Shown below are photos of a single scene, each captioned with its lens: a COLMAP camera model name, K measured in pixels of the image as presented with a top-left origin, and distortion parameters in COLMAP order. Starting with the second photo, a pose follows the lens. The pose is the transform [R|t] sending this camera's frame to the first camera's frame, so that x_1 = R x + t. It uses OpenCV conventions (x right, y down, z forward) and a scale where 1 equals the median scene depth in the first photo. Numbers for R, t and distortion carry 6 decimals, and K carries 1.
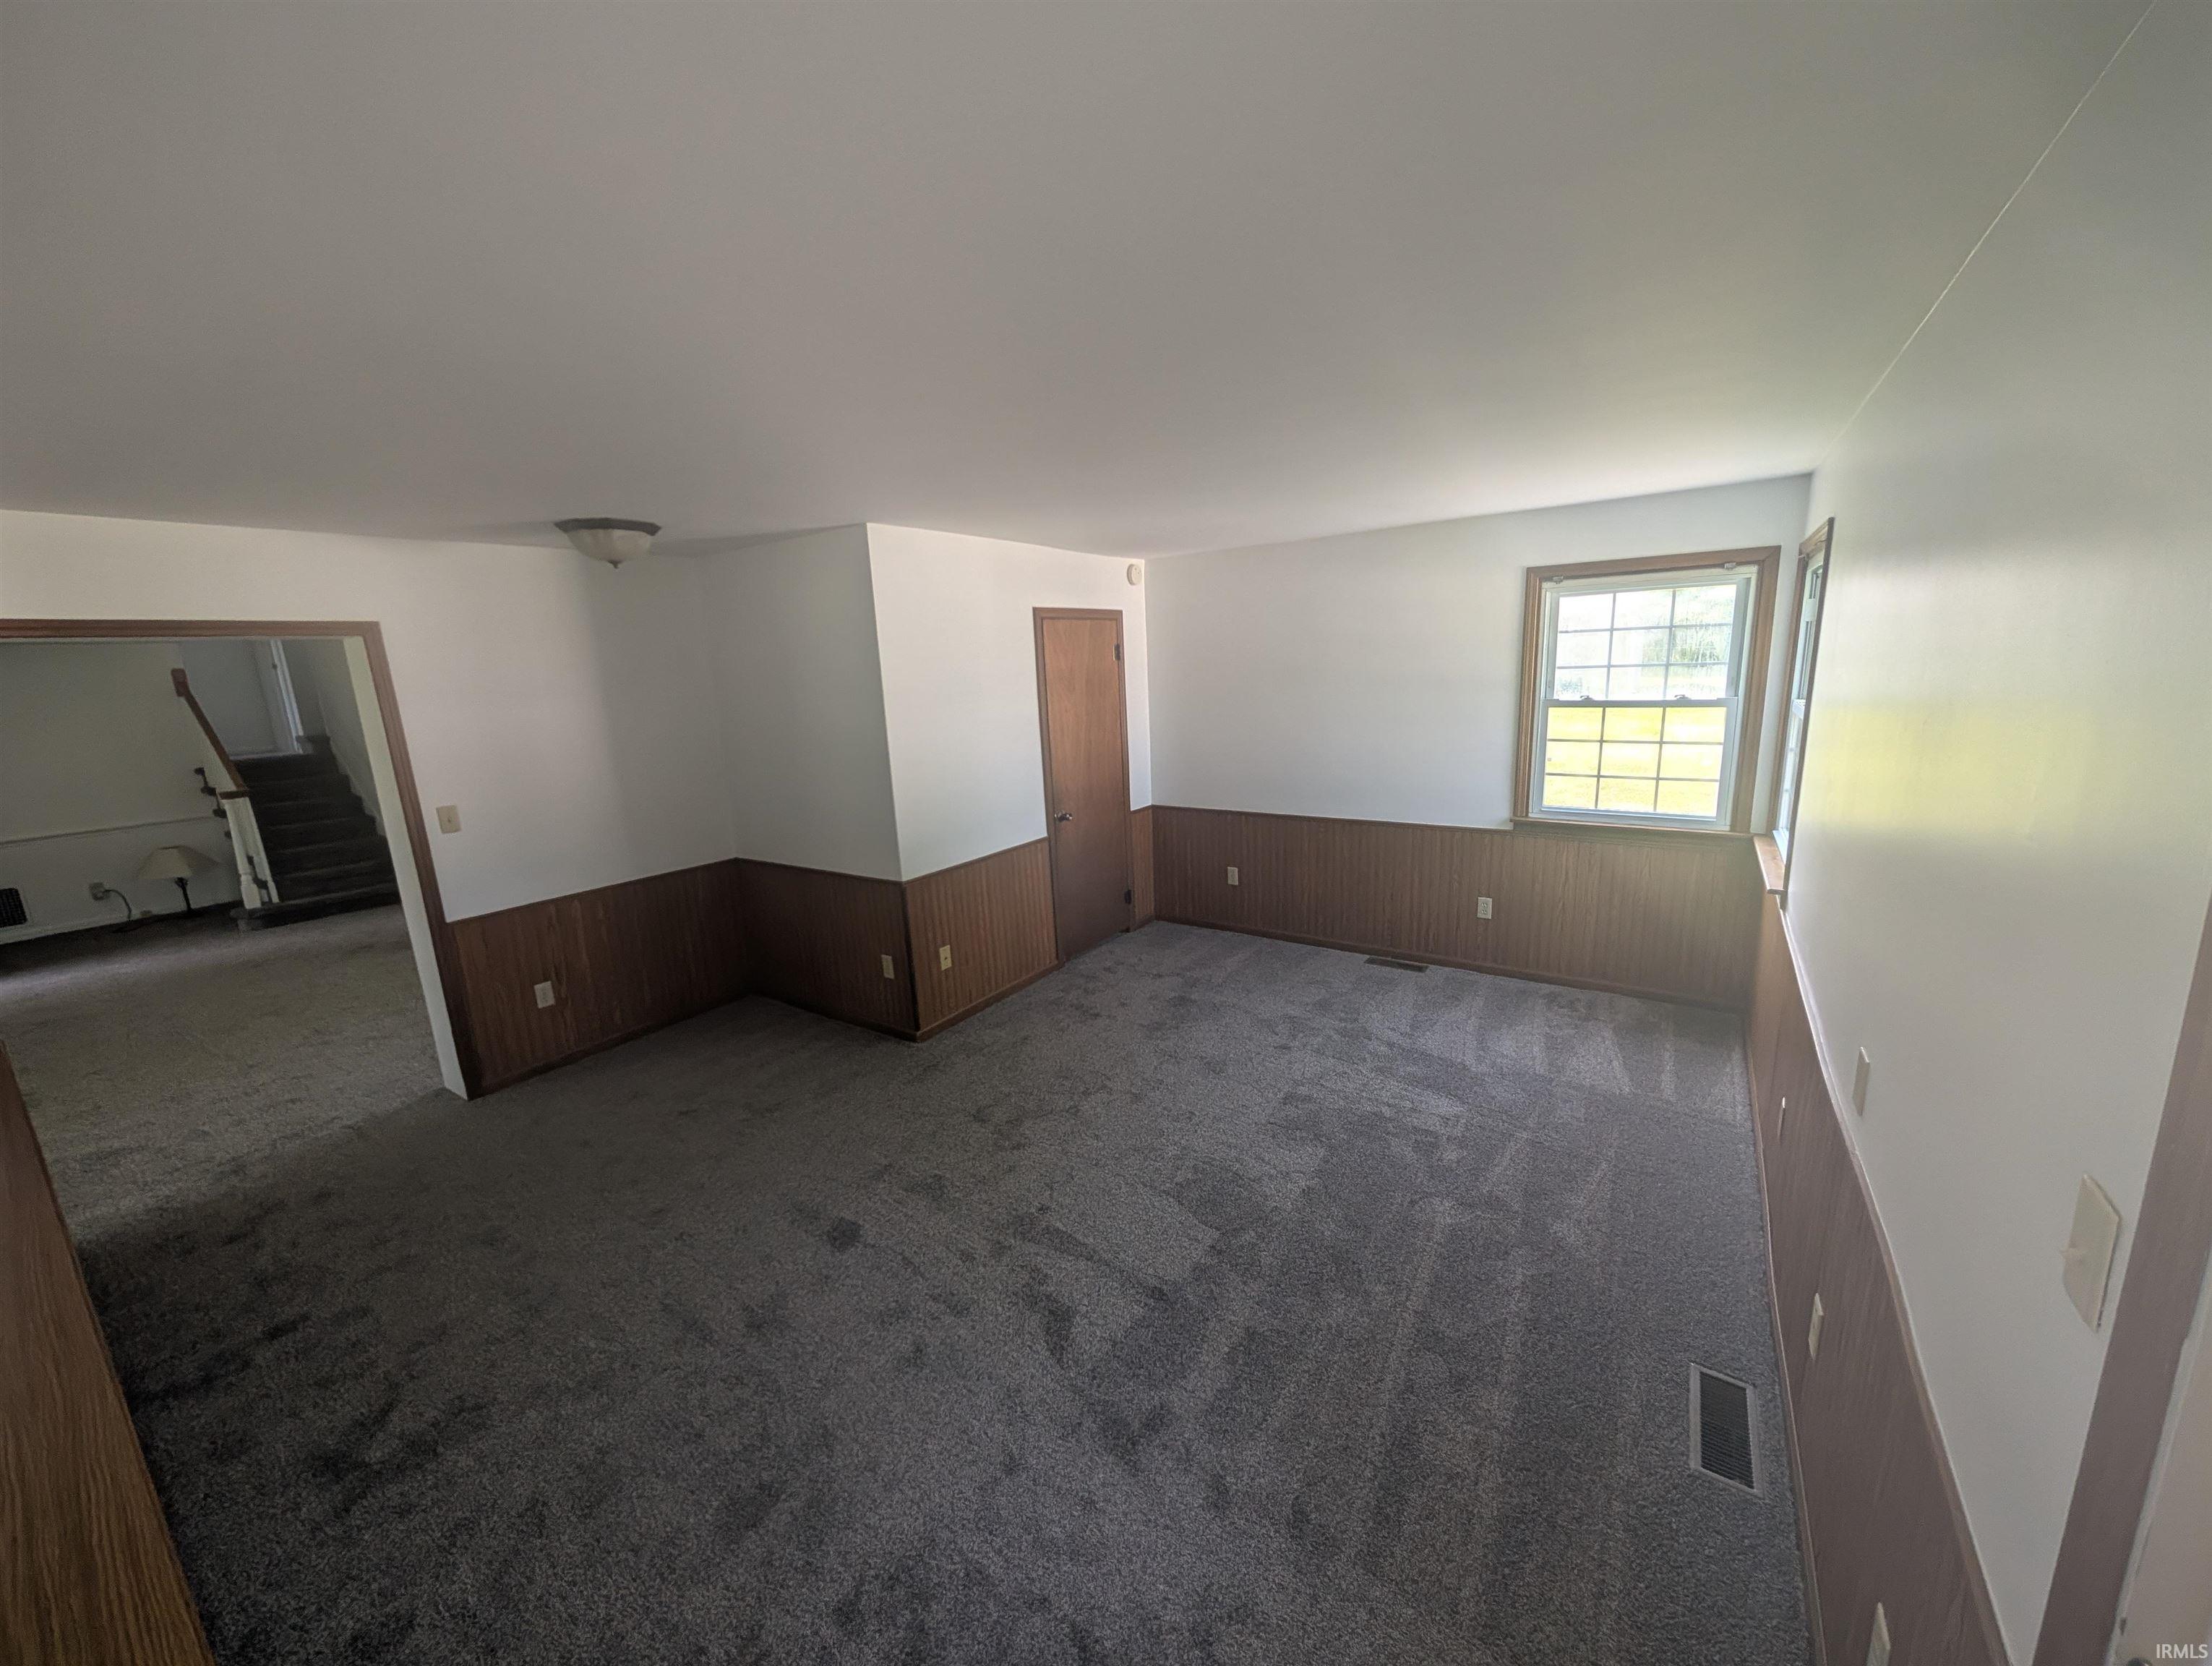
lens RADIAL K [[831.8, 0, 1091.2], [0, 831.8, 819.4], [0, 0, 1]] dist [0.000961, 0.000211]
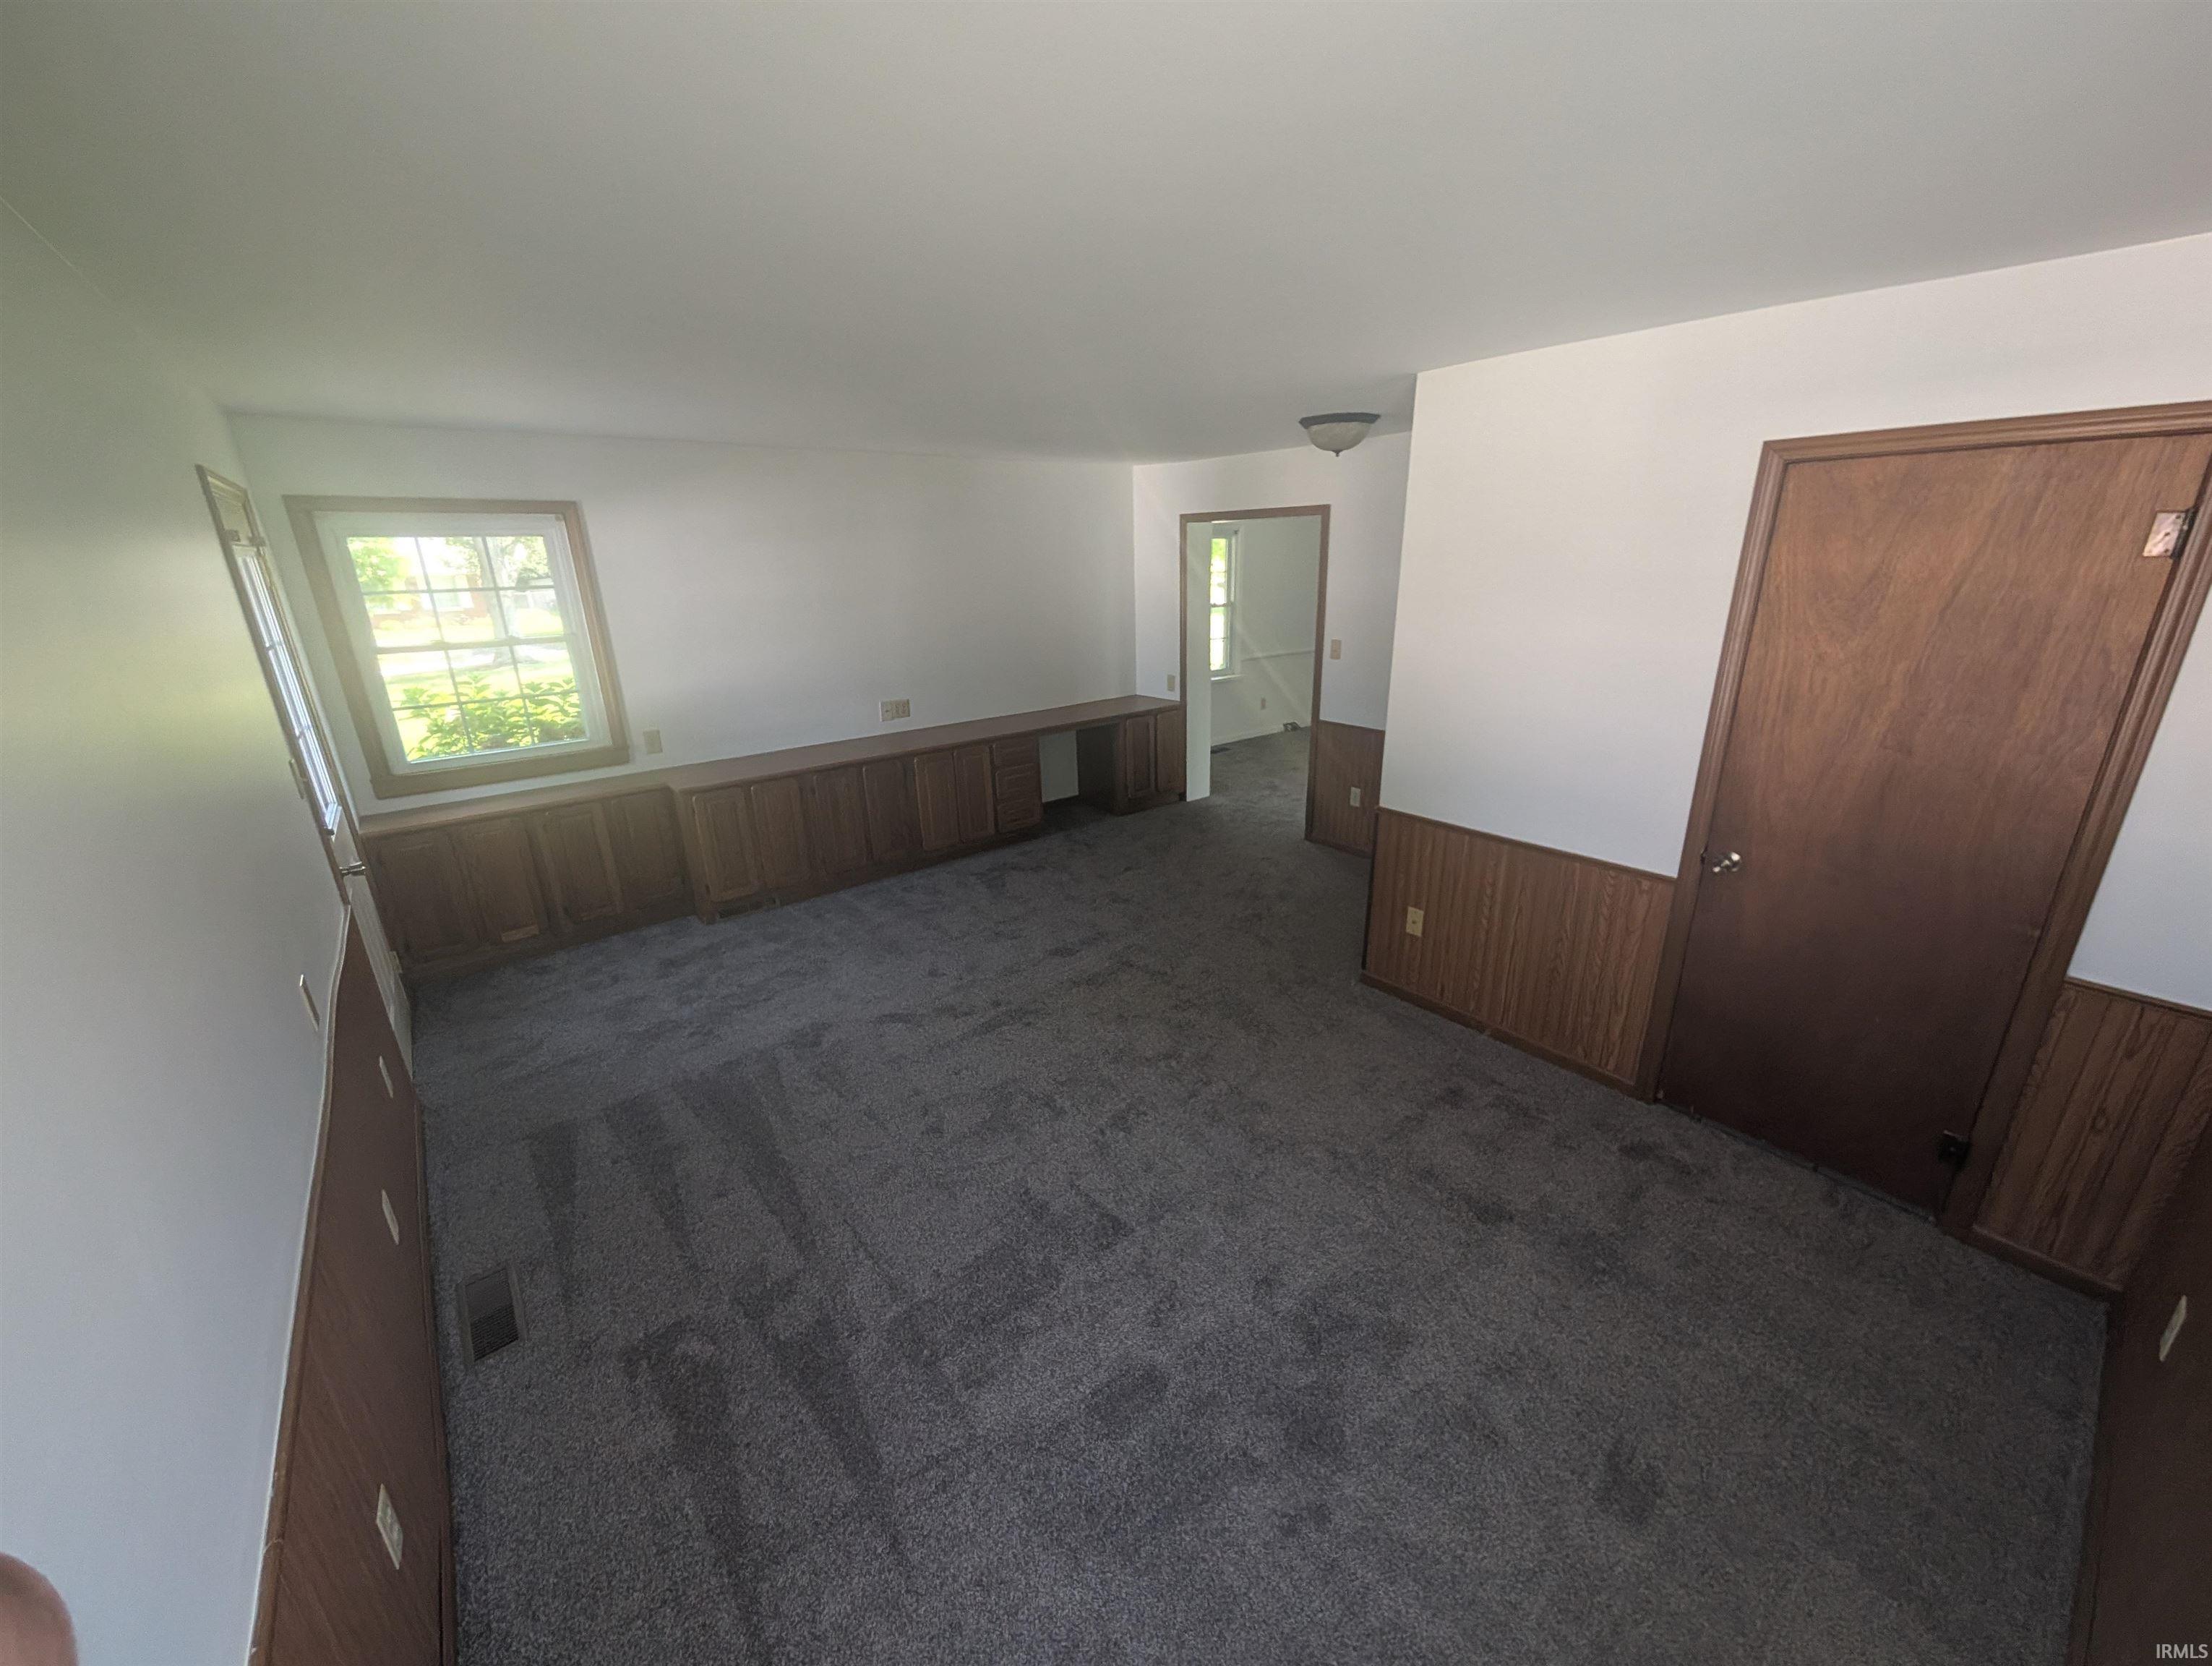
lens RADIAL K [[831.8, 0, 1110.2], [0, 831.8, 824.8], [0, 0, 1]] dist [0.000961, 0.000211]
pose [[-0.245733, 0.350910, -0.903591, 0.368025], [-0.155212, 0.905902, 0.394018, -0.119897], [0.956830, 0.237072, -0.168145, 0.501210]]
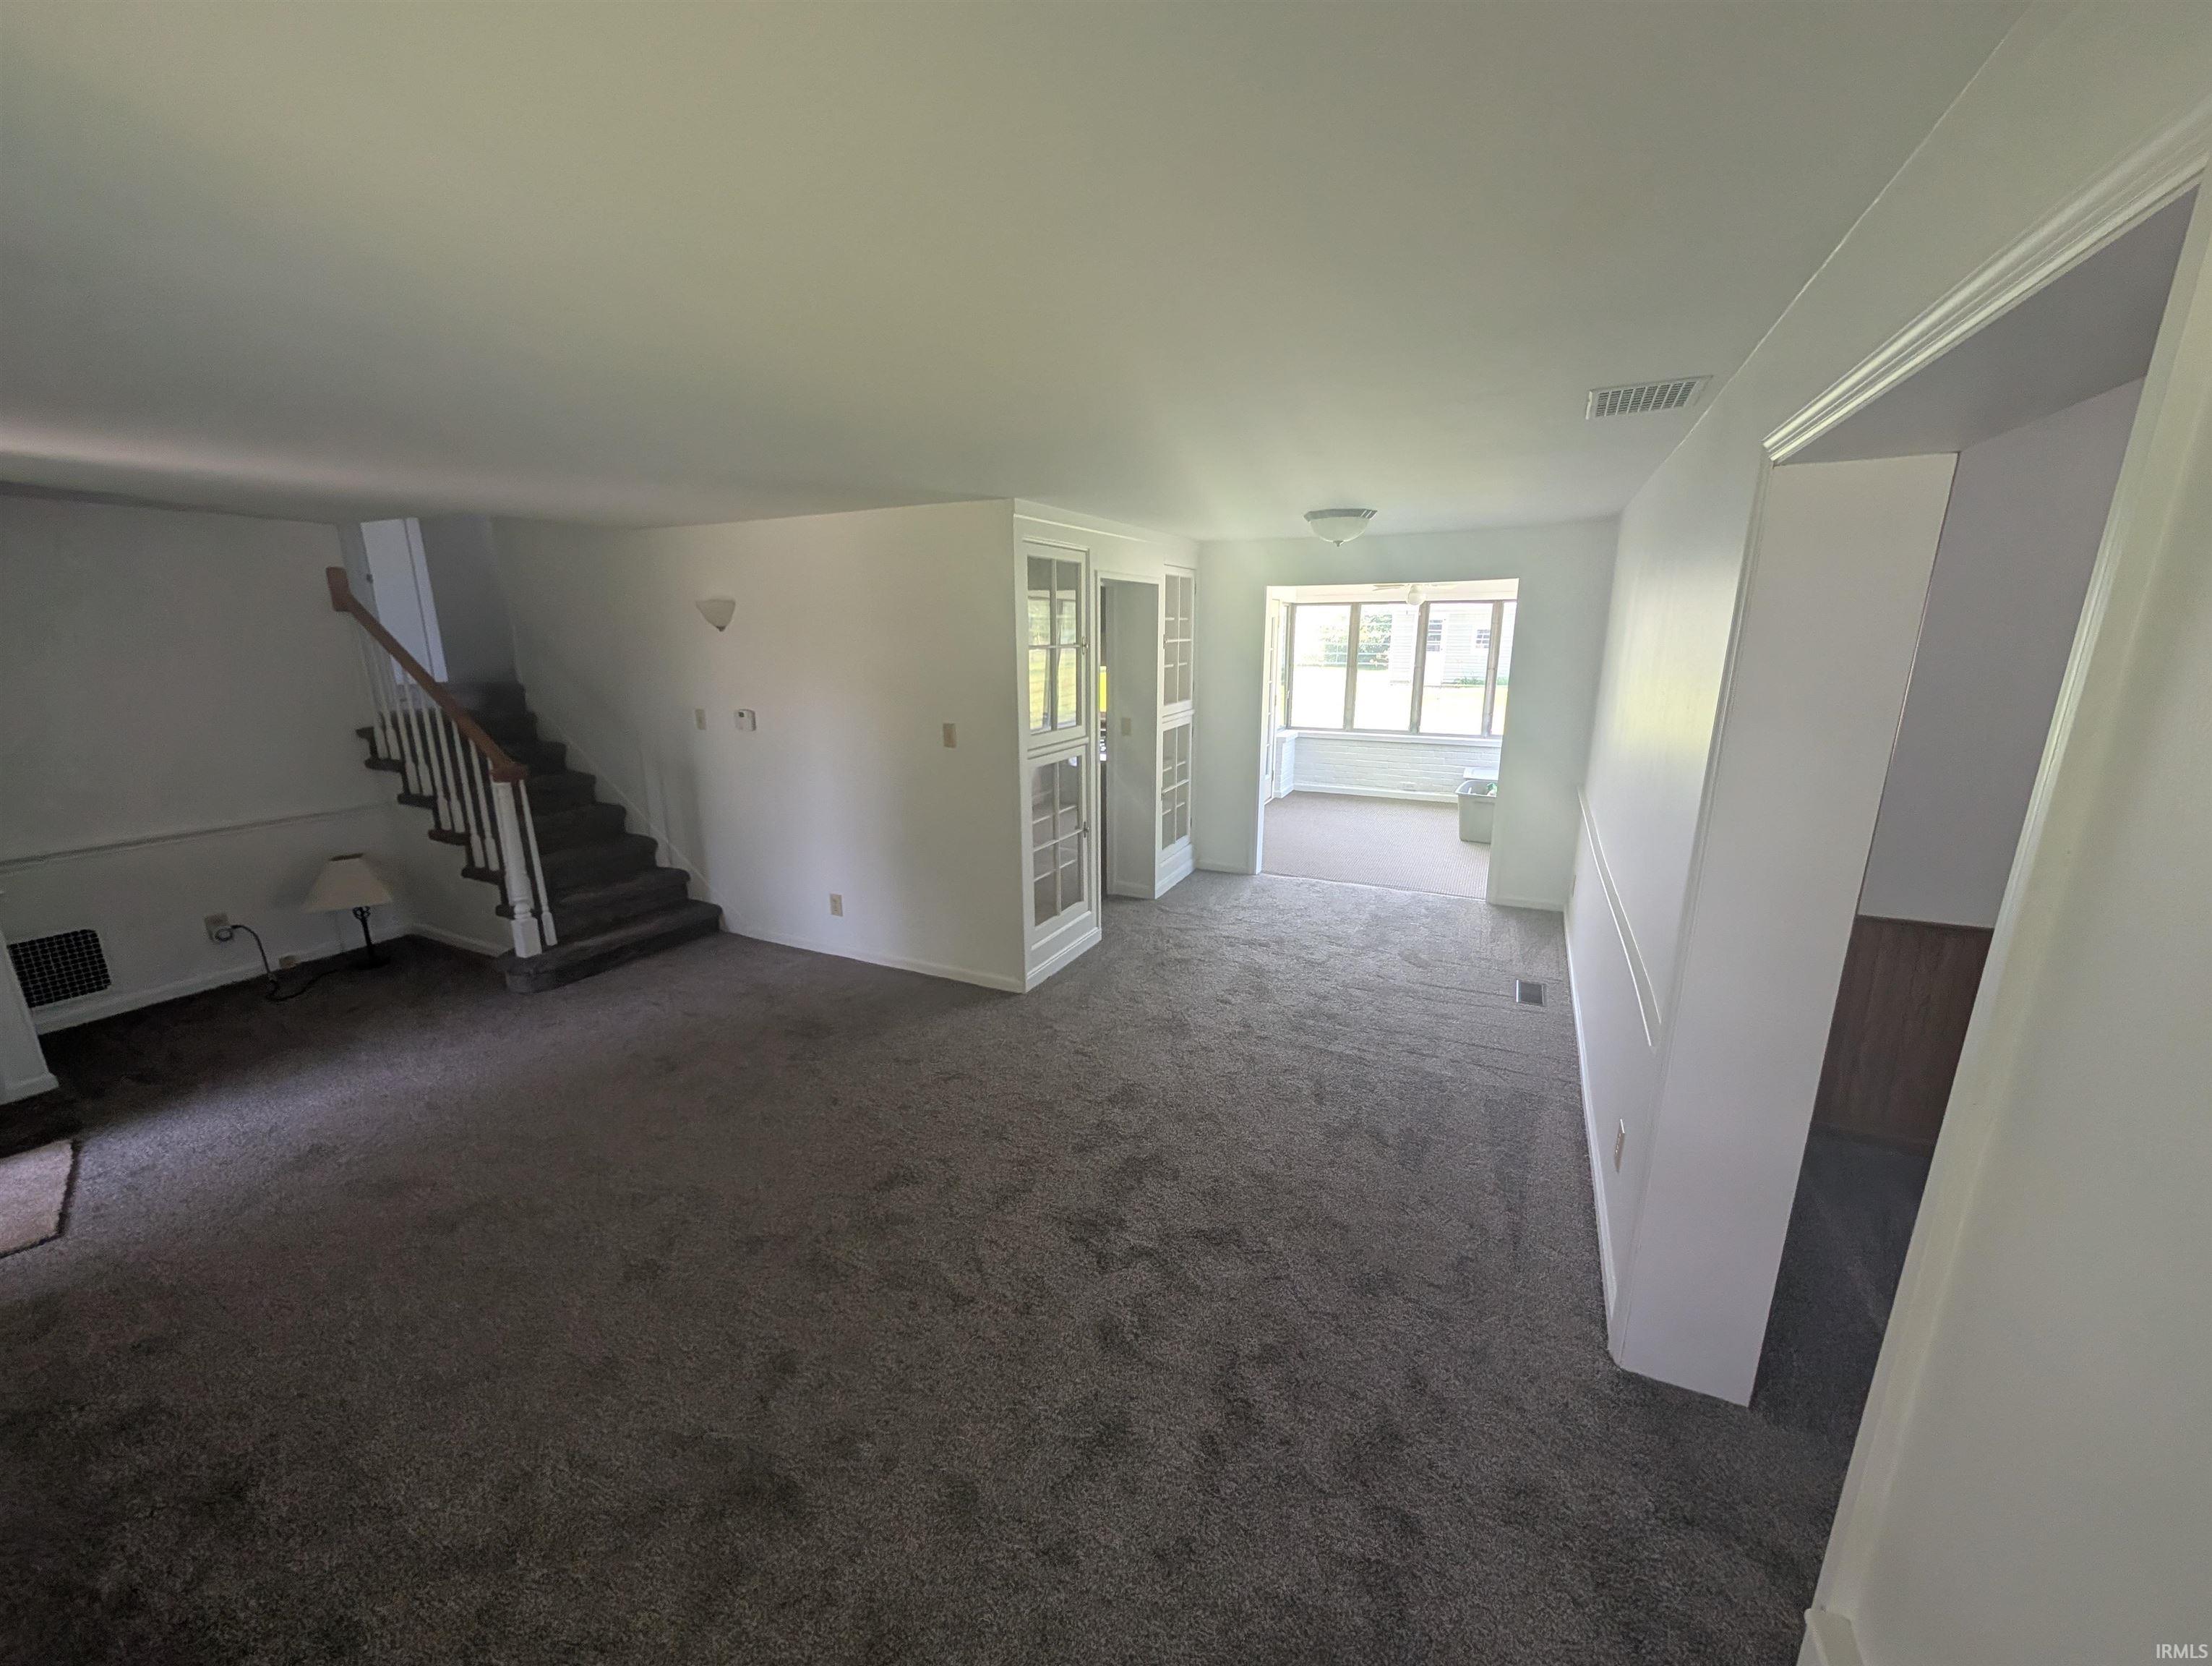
lens RADIAL K [[831.8, 0, 1099.7], [0, 831.8, 818.2], [0, 0, 1]] dist [0.000961, 0.000211]
pose [[0.986312, 0.015180, 0.164187, -0.676562], [-0.018511, 0.999652, 0.018777, -0.016508], [-0.163845, -0.021559, 0.986251, 0.310403]]
